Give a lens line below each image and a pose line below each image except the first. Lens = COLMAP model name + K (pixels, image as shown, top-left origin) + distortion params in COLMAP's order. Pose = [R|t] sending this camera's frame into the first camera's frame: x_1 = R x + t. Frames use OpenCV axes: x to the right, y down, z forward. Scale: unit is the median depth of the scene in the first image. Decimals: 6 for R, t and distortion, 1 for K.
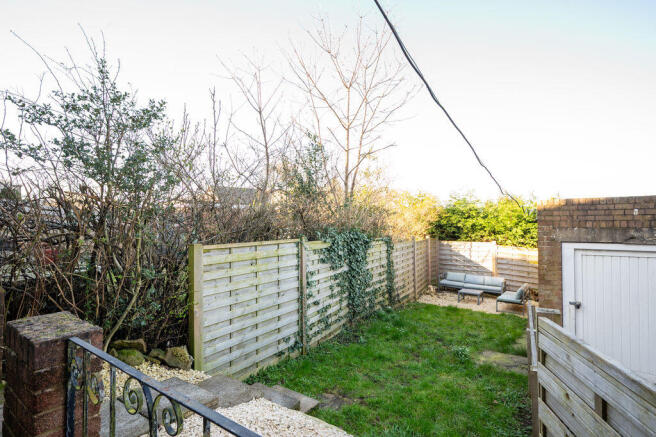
lens RADIAL K [[327.8, 0, 328.0], [0, 327.8, 218.5], [0, 0, 1]] dist [0.001489, 0.000101]
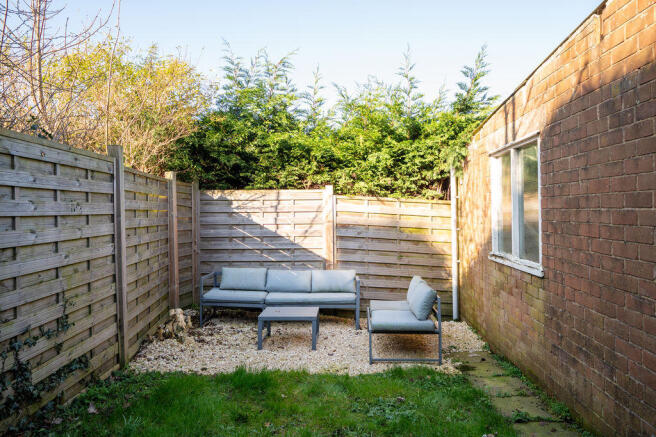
lens RADIAL K [[485.7, 0, 328.0], [0, 485.7, 218.5], [0, 0, 1]] dist [-0.000759, -0.001664]
pose [[0.830363, -0.011337, 0.557108, 0.164539], [0.002813, 0.999866, 0.016154, 0.103490], [-0.557216, -0.011847, 0.830283, 0.500227]]
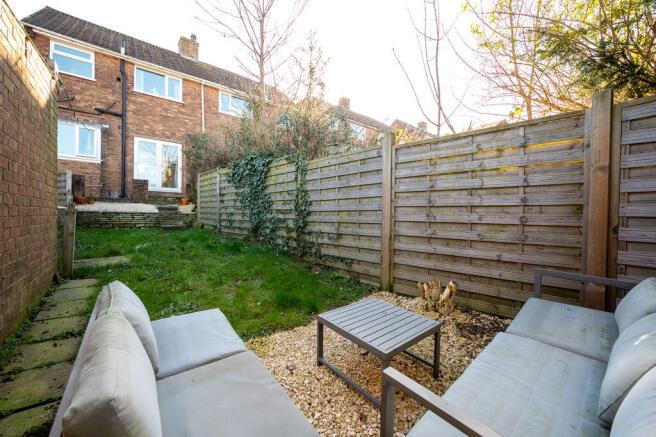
lens RADIAL K [[254.5, 0, 328.0], [0, 254.5, 218.5], [0, 0, 1]] dist [-0.000916, 0.000007]
pose [[-0.259852, 0.025788, -0.965304, 0.508710], [-0.001805, 0.999629, 0.027190, 0.136529], [0.965647, 0.008807, -0.259709, 0.890739]]
